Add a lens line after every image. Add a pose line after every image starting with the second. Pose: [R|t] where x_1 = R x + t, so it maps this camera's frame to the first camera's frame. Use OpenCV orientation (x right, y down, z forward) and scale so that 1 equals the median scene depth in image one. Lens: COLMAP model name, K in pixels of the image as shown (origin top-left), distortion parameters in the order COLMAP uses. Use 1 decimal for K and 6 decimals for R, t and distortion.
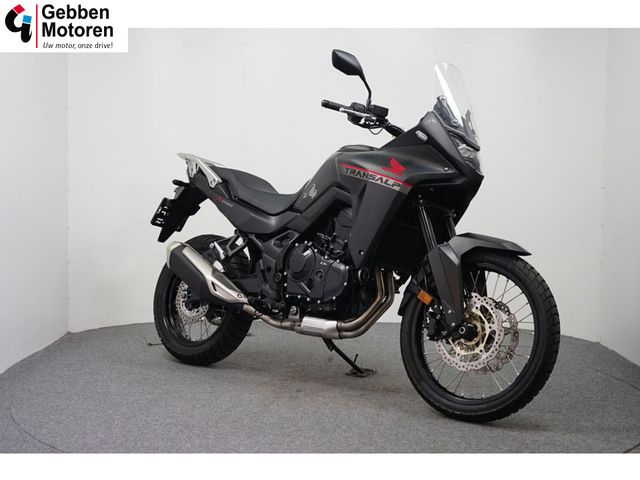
lens RADIAL K [[961.9, 0, 319.0], [0, 961.9, 239.7], [0, 0, 1]] dist [-0.091427, 0.000000]
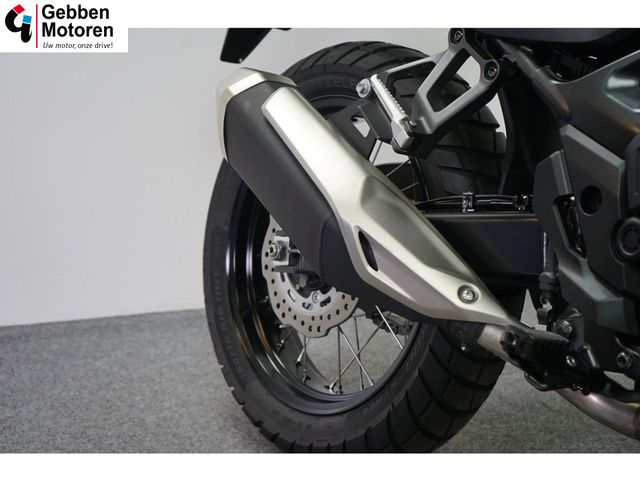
lens RADIAL K [[1203.1, 0, 321.3], [0, 1203.1, 241.3], [0, 0, 1]] dist [-0.107288, 0.000000]
pose [[0.979571, 0.024440, -0.199610, -0.056977], [0.011516, 0.984141, 0.177012, -0.011206], [0.200771, -0.175695, 0.963754, 0.685307]]
